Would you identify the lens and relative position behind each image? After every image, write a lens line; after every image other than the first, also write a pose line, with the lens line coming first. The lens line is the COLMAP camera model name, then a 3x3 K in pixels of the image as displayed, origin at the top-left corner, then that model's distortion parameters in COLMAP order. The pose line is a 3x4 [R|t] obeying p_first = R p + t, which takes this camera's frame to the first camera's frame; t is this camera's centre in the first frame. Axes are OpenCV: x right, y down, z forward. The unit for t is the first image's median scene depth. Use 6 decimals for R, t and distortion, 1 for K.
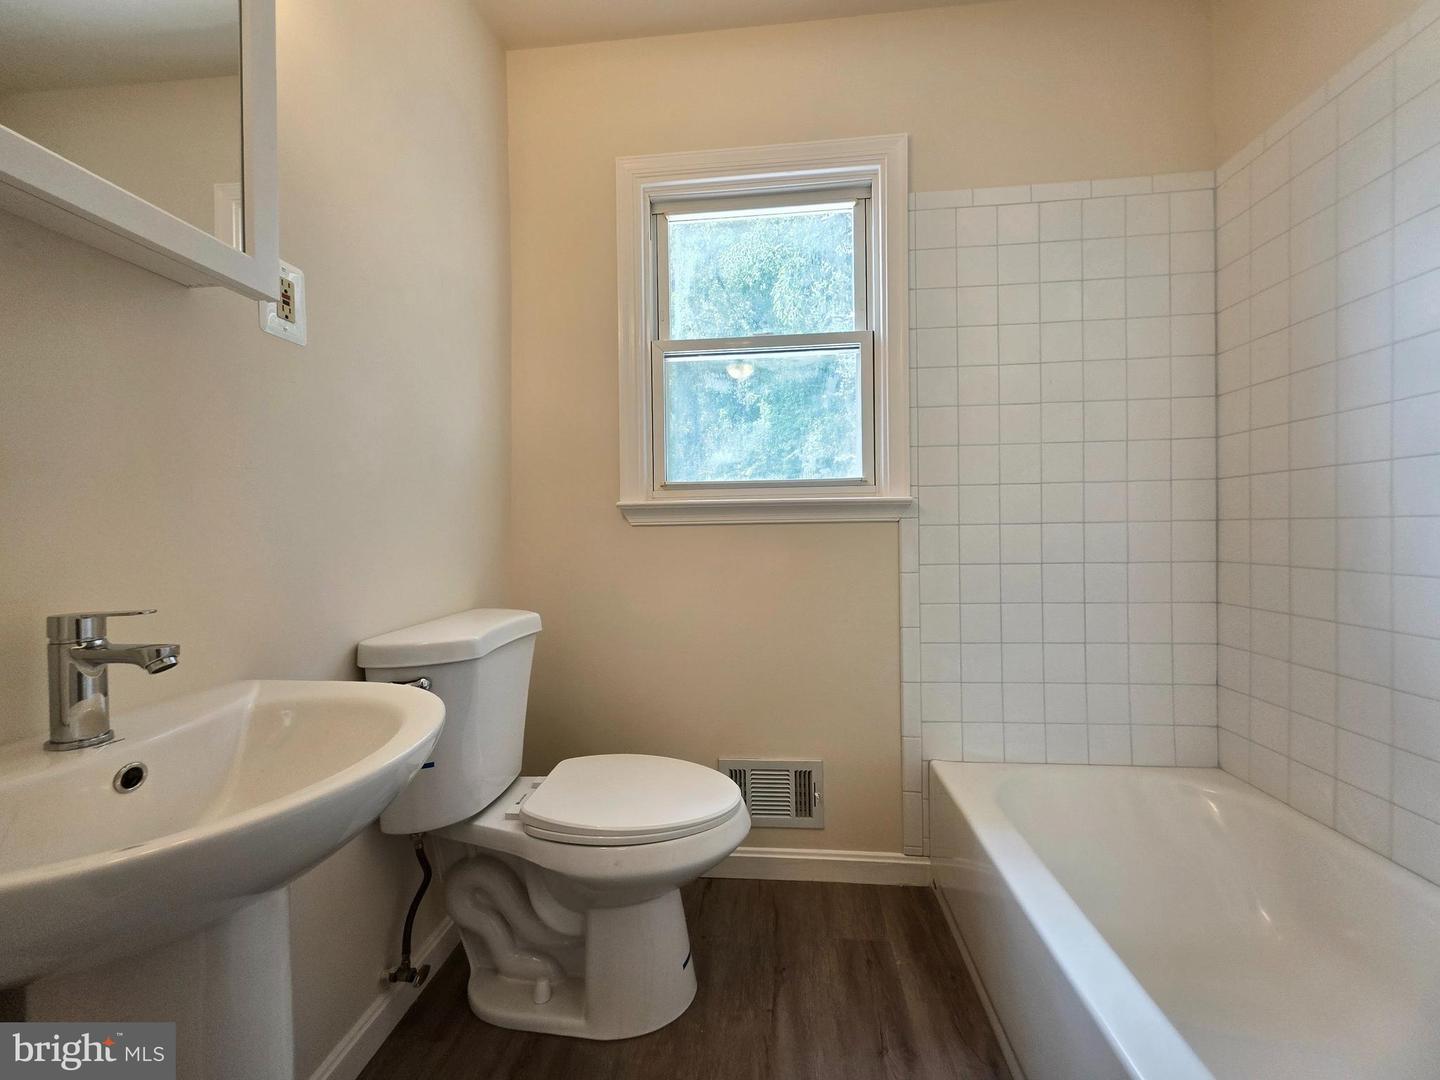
lens RADIAL K [[580.3, 0, 720.1], [0, 580.3, 537.2], [0, 0, 1]] dist [0.003034, -0.001283]
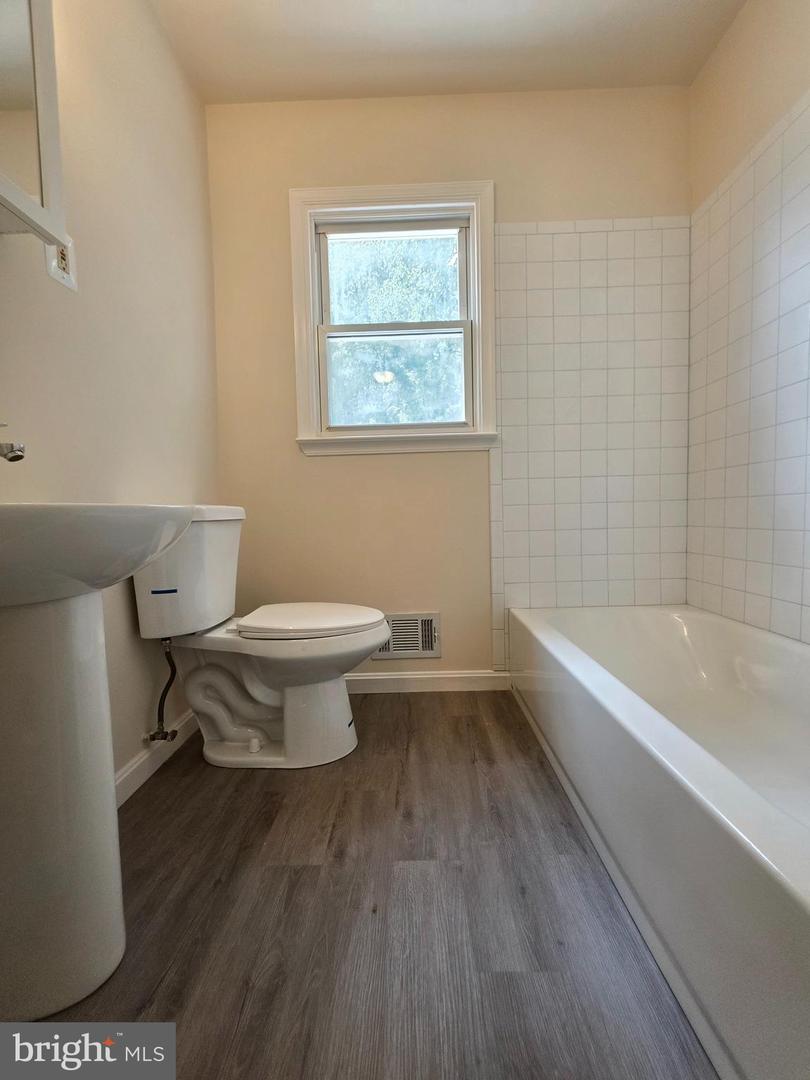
lens RADIAL K [[435.2, 0, 408.6], [0, 435.2, 537.6], [0, 0, 1]] dist [0.003034, -0.001283]
pose [[0.996323, -0.015910, 0.084192, 0.004961], [0.012234, 0.998957, 0.043998, 0.147615], [-0.084804, -0.042806, 0.995478, -0.106946]]
